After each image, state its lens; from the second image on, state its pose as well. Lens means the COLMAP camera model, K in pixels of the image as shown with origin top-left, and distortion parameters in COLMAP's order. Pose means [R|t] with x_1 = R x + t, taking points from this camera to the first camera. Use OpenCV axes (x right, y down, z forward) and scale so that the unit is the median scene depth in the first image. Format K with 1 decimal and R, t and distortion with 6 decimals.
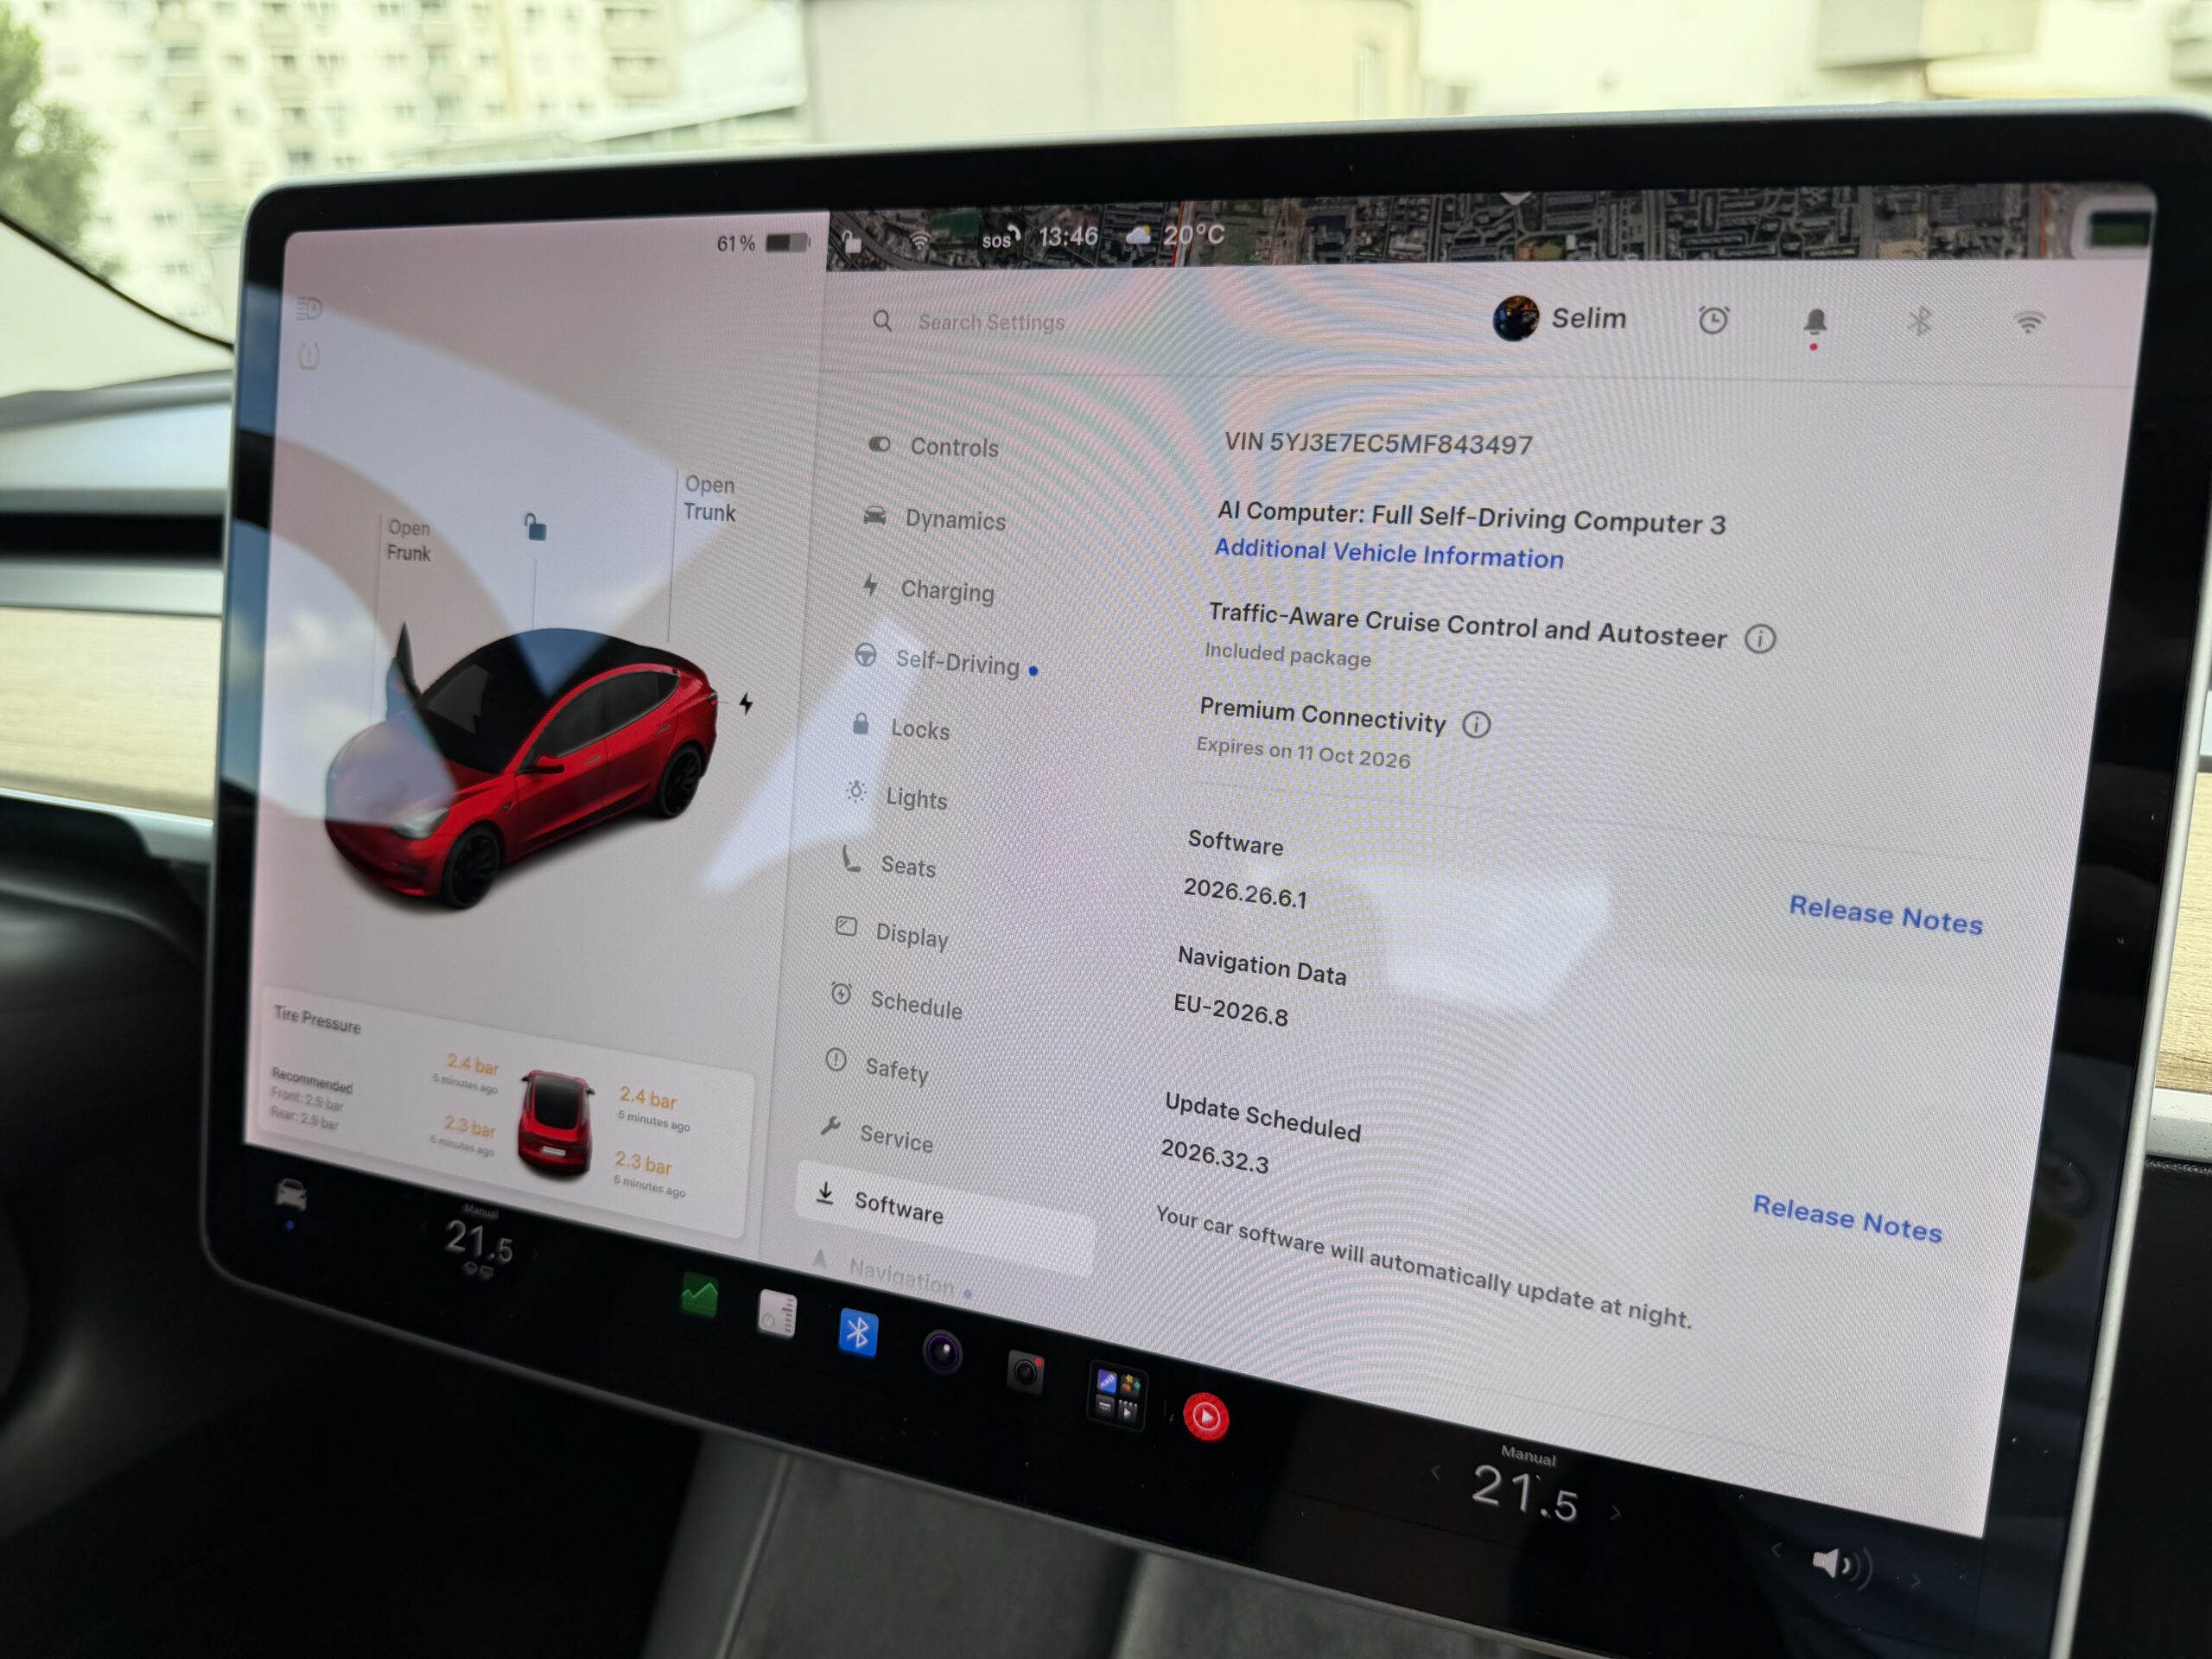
lens RADIAL K [[1614.4, 0, 1114.0], [0, 1614.4, 825.2], [0, 0, 1]] dist [-0.018188, -0.026061]
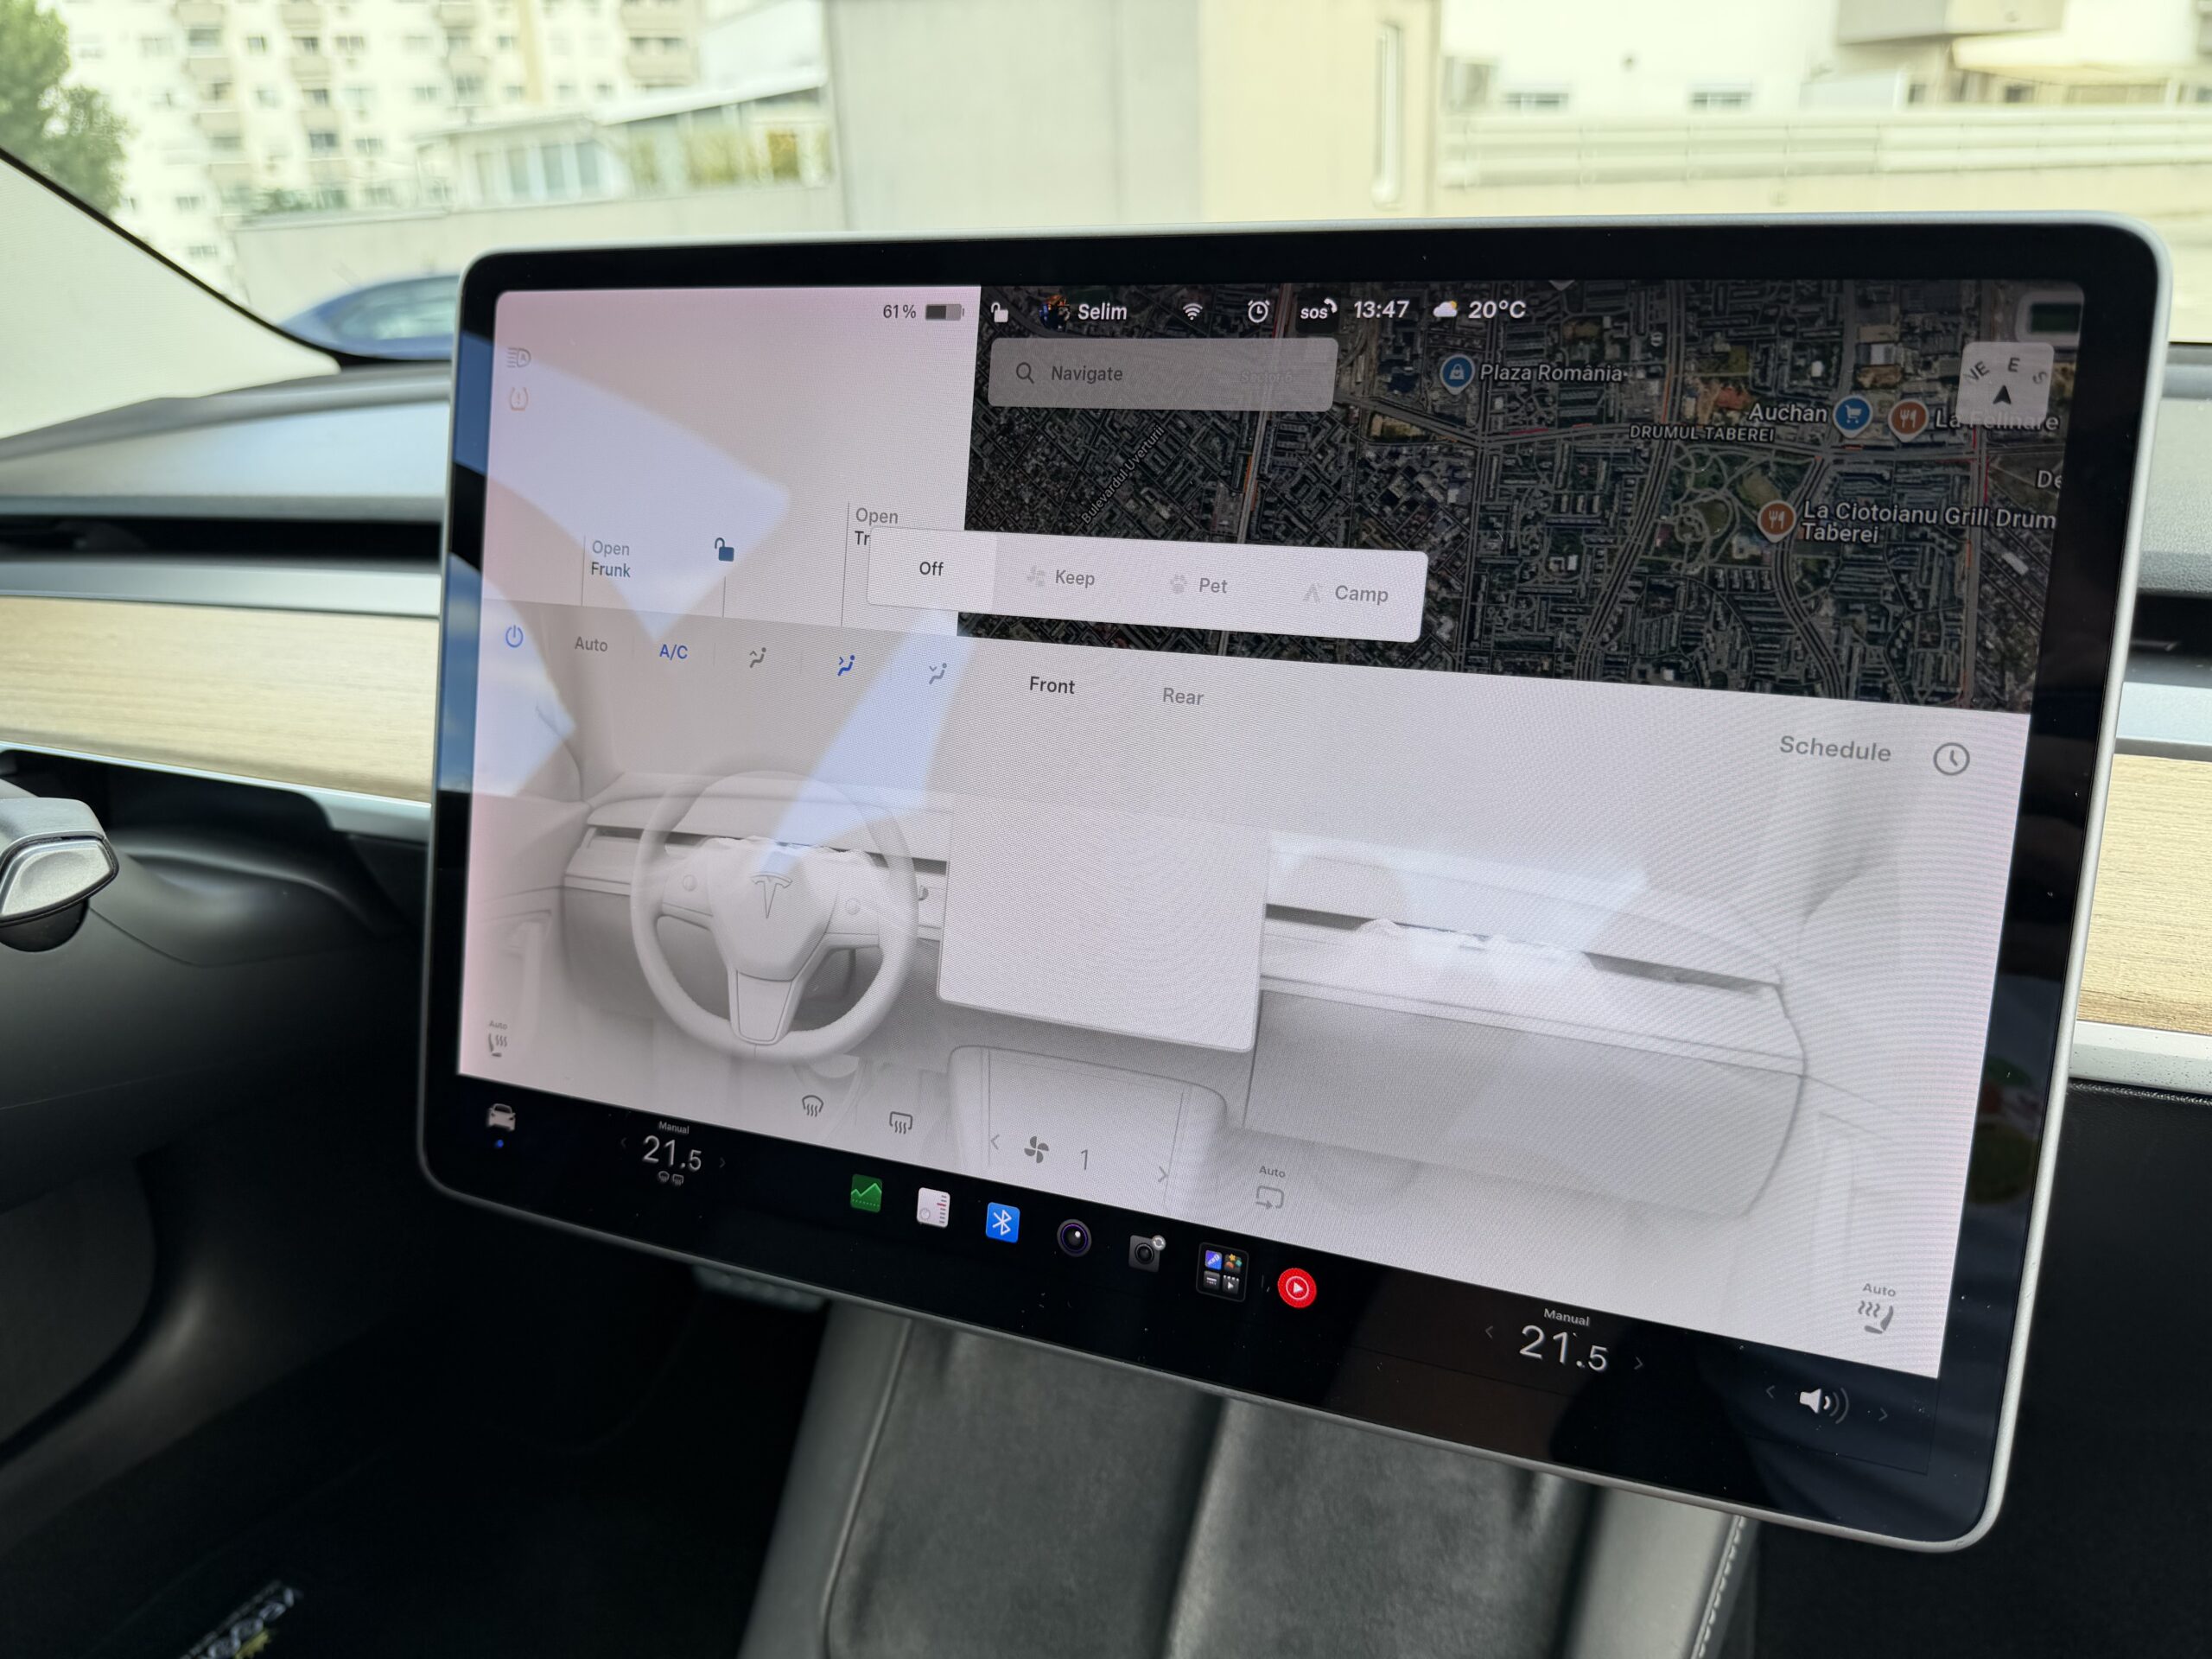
lens RADIAL K [[1614.4, 0, 1097.1], [0, 1614.4, 829.0], [0, 0, 1]] dist [-0.018188, -0.026061]
pose [[0.999770, 0.001063, -0.021402, -0.064739], [-0.000754, 0.999896, 0.014409, 0.003846], [0.021415, -0.014390, 0.999667, -0.199016]]
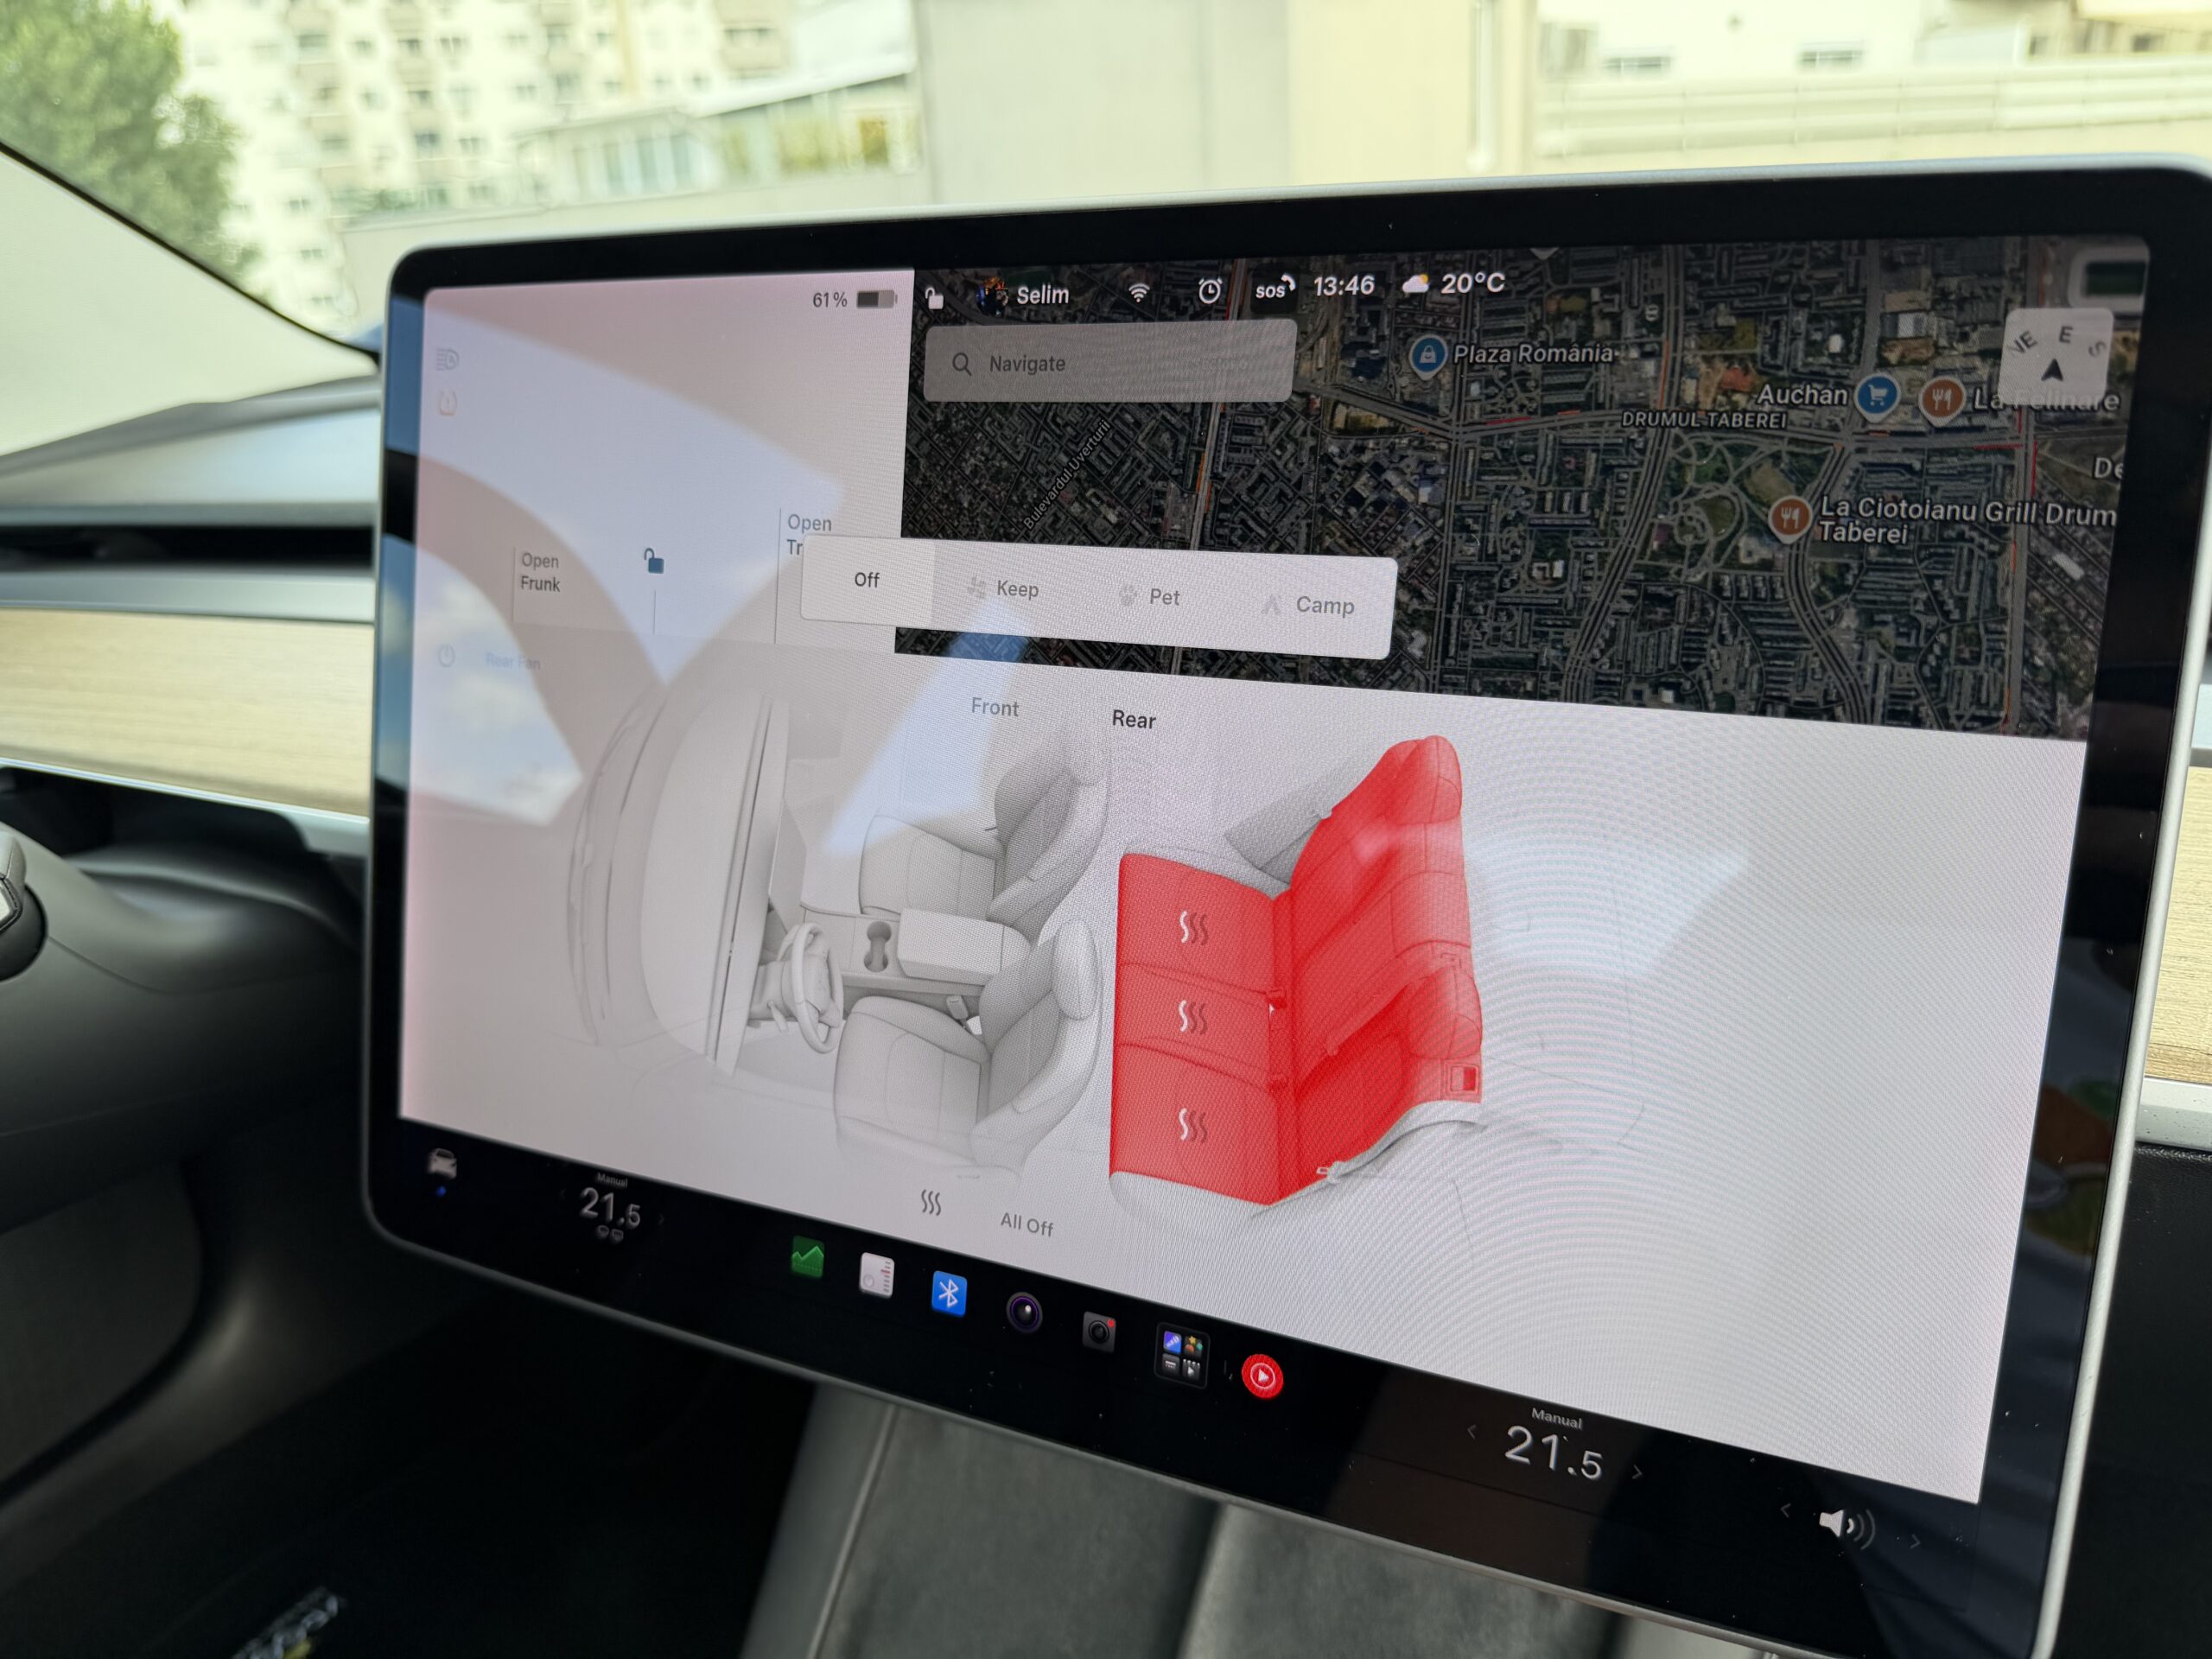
lens RADIAL K [[1614.4, 0, 1108.2], [0, 1614.4, 826.8], [0, 0, 1]] dist [-0.018188, -0.026061]
pose [[0.997227, -0.003407, -0.074347, 0.033452], [0.005159, 0.999713, 0.023395, -0.030038], [0.074246, -0.023714, 0.996958, -0.084716]]
